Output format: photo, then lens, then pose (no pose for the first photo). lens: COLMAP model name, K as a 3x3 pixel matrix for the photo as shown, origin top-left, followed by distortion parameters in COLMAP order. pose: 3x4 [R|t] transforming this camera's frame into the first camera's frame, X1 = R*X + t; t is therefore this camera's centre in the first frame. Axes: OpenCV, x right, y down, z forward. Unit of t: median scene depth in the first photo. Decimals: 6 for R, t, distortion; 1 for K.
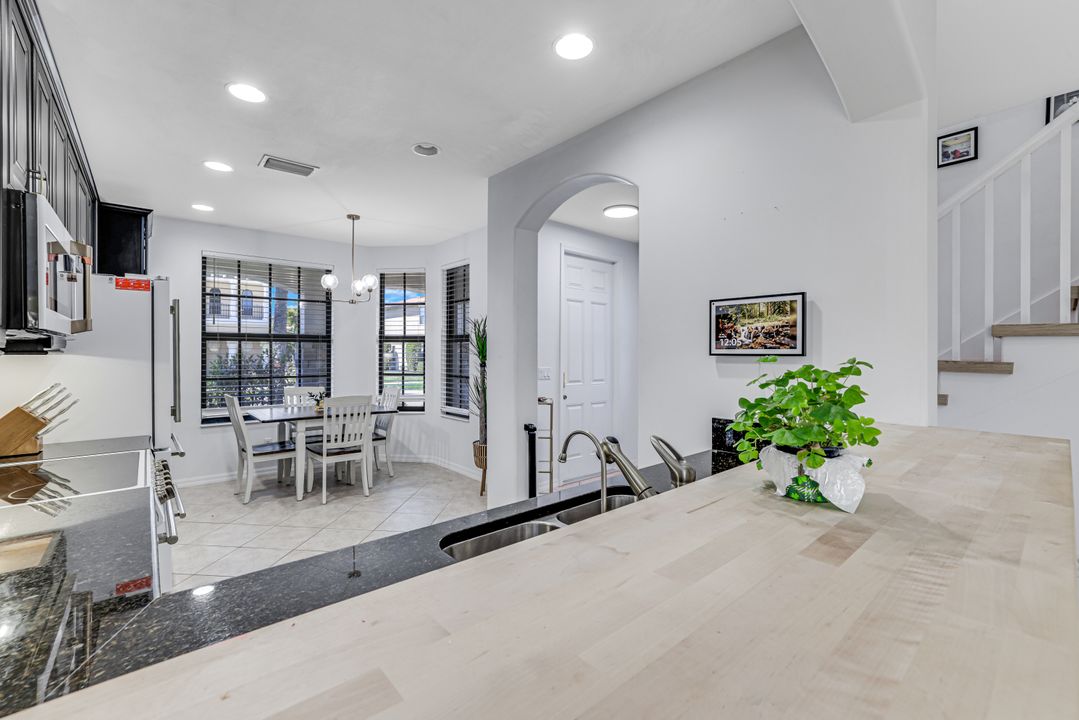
lens RADIAL K [[458.3, 0, 534.3], [0, 458.3, 351.3], [0, 0, 1]] dist [-0.012531, 0.000011]
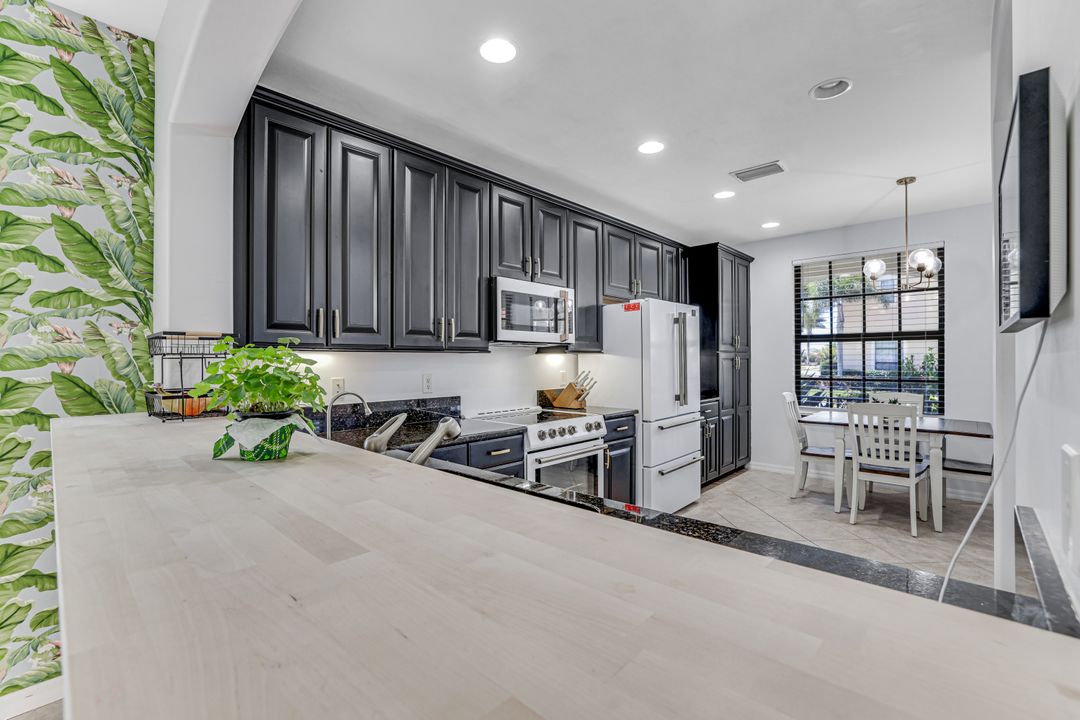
lens RADIAL K [[473.1, 0, 534.5], [0, 473.1, 357.9], [0, 0, 1]] dist [-0.034141, 0.000511]
pose [[0.103041, -0.005051, -0.994664, 0.279061], [0.009603, 0.999946, -0.004083, 0.009417], [0.994631, -0.009131, 0.103084, 0.229923]]
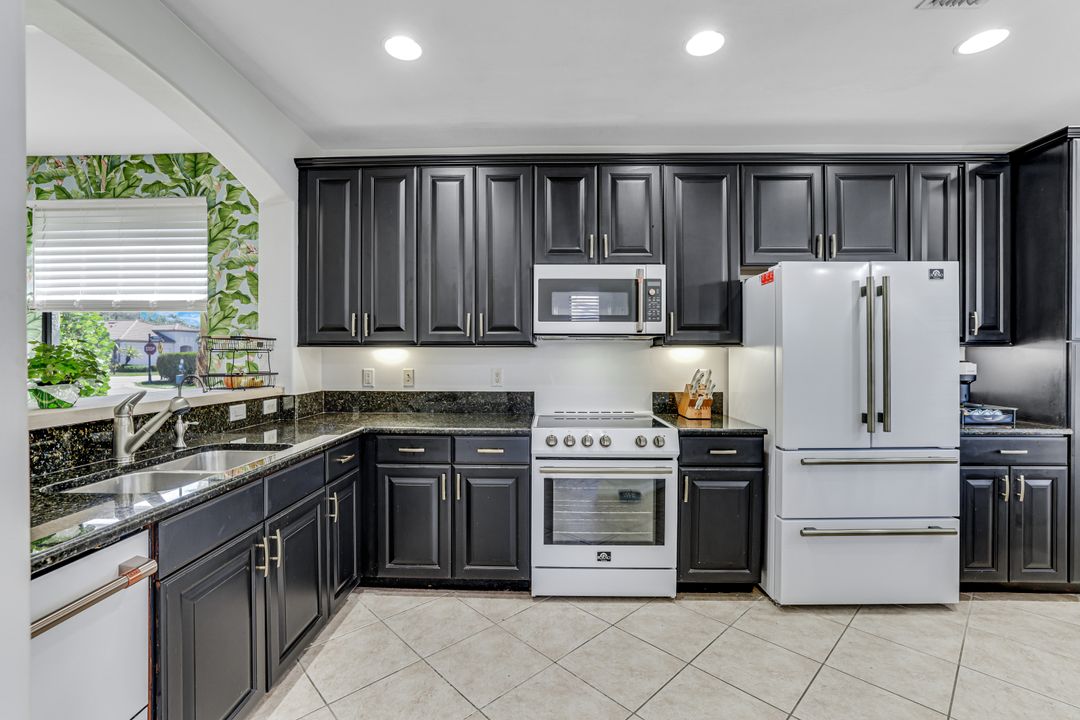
lens RADIAL K [[375.2, 0, 558.1], [0, 375.2, 362.6], [0, 0, 1]] dist [-0.012461, 0.000032]
pose [[-0.659146, 0.017604, -0.751809, 0.023767], [0.002574, 0.999773, 0.021153, 0.010076], [0.752010, 0.012008, -0.659042, 0.530225]]
